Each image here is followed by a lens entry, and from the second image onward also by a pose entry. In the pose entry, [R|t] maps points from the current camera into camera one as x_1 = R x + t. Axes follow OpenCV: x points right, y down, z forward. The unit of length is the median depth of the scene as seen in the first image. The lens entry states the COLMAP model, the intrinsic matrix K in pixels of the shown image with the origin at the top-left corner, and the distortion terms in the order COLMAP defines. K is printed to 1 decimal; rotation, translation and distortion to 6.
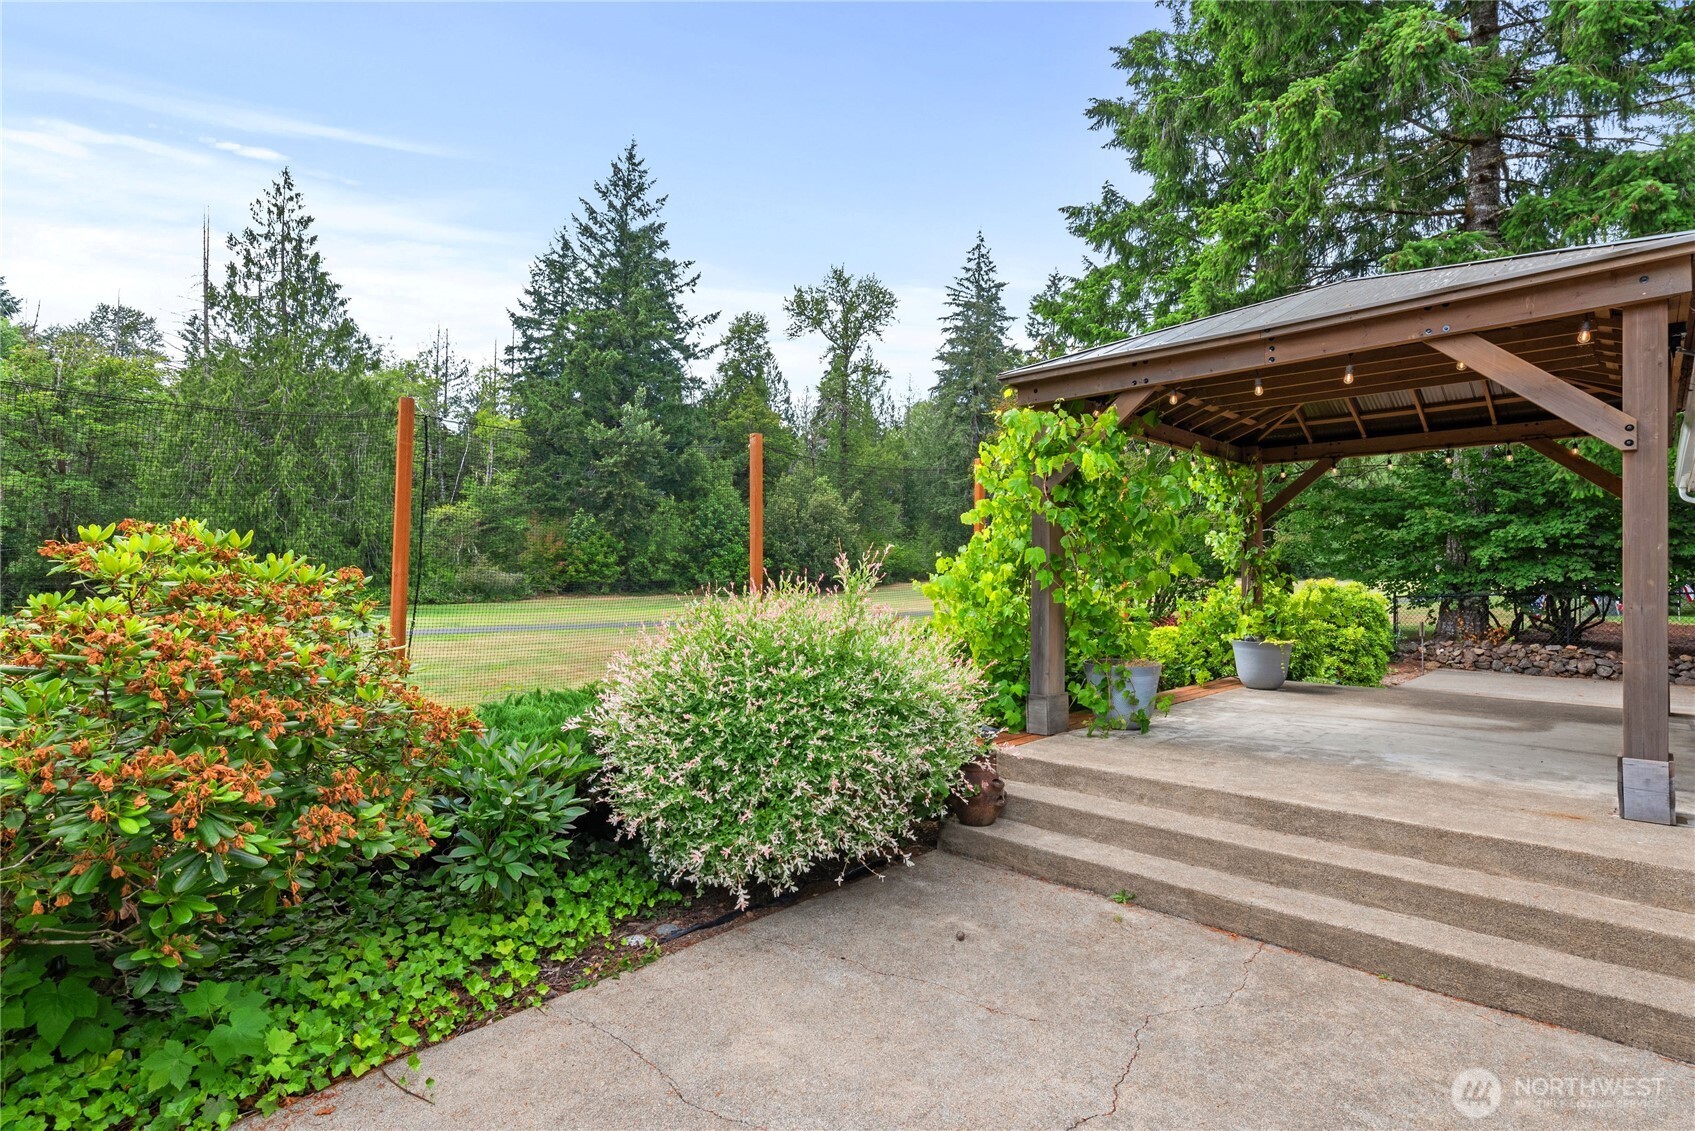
lens RADIAL K [[827.8, 0, 847.5], [0, 827.8, 565.5], [0, 0, 1]] dist [0.001447, -0.000072]
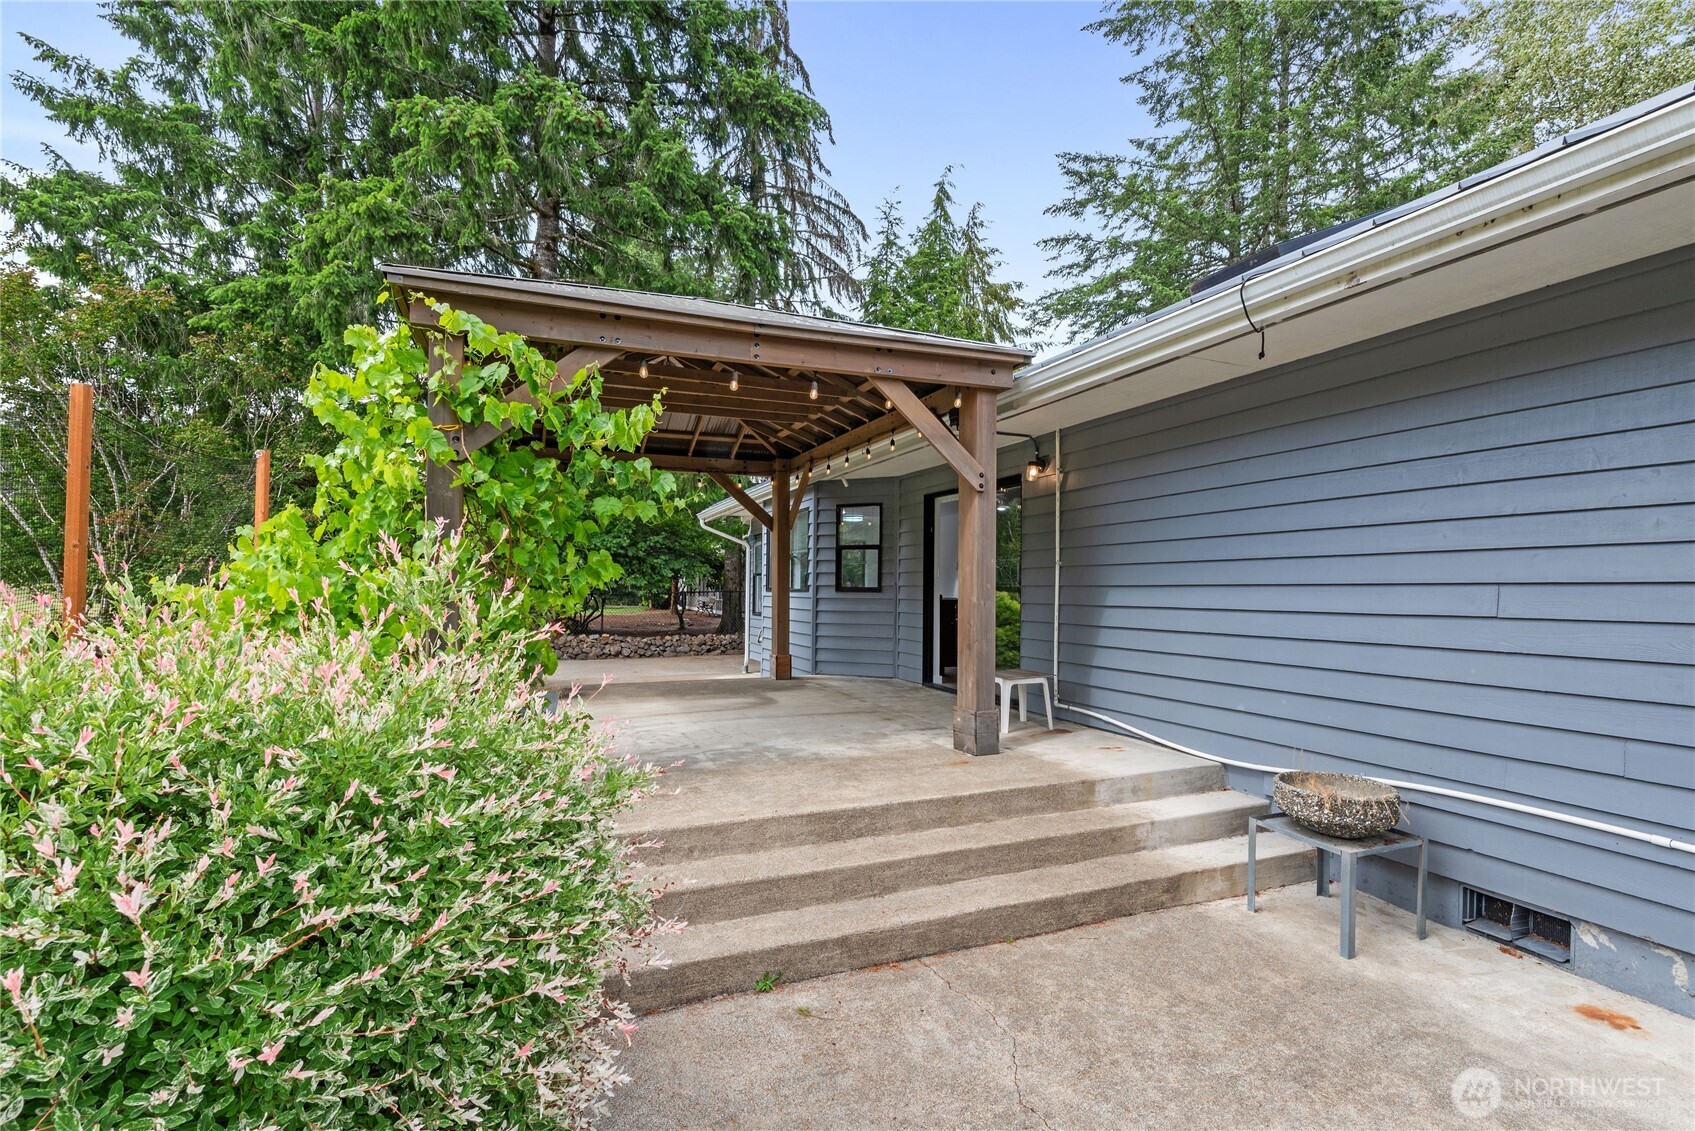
lens RADIAL K [[781.6, 0, 848.0], [0, 781.6, 563.1], [0, 0, 1]] dist [0.001422, -0.000071]
pose [[0.402334, 0.024412, 0.915168, -0.281532], [-0.017591, 0.999666, -0.018932, 0.009208], [-0.915324, -0.008482, 0.402629, 0.532527]]
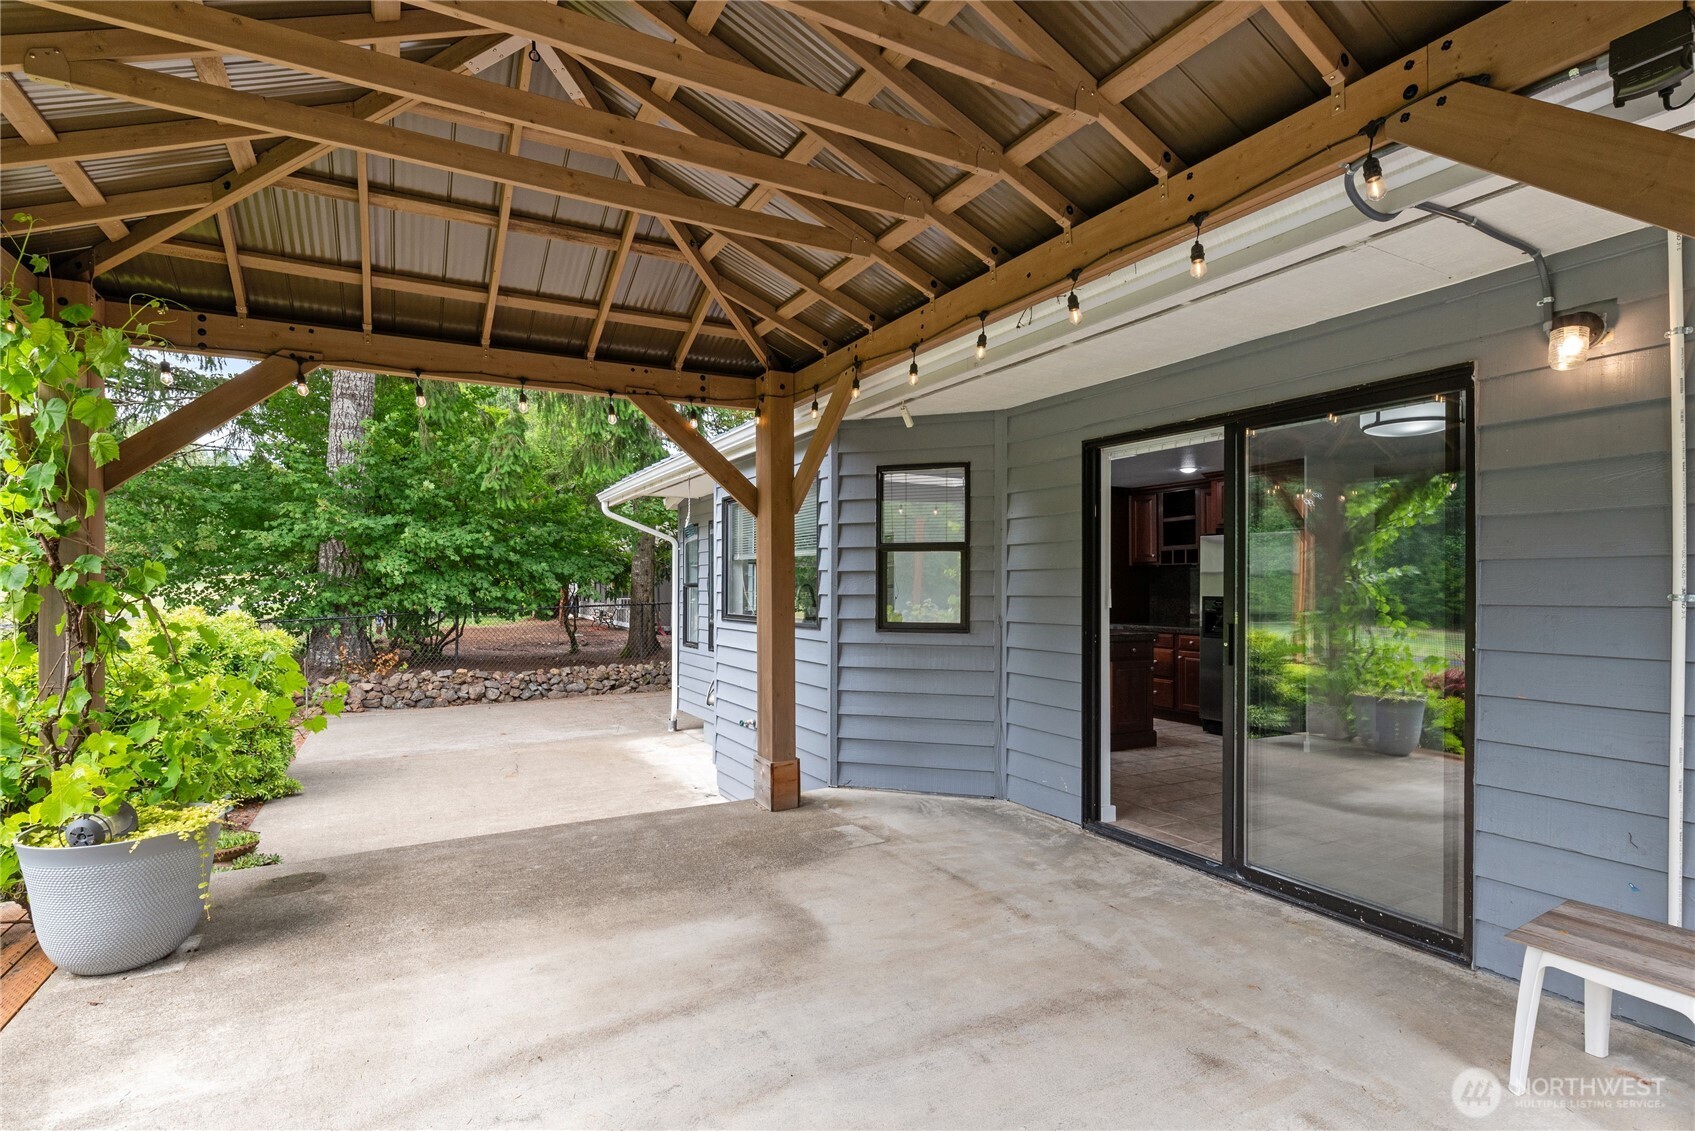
lens RADIAL K [[827.8, 0, 847.5], [0, 827.8, 565.5], [0, 0, 1]] dist [0.001447, -0.000072]
pose [[0.298451, 0.011896, 0.954351, 0.454362], [-0.009021, 0.999913, -0.009643, -0.032169], [-0.954382, -0.005731, 0.298532, 1.067204]]
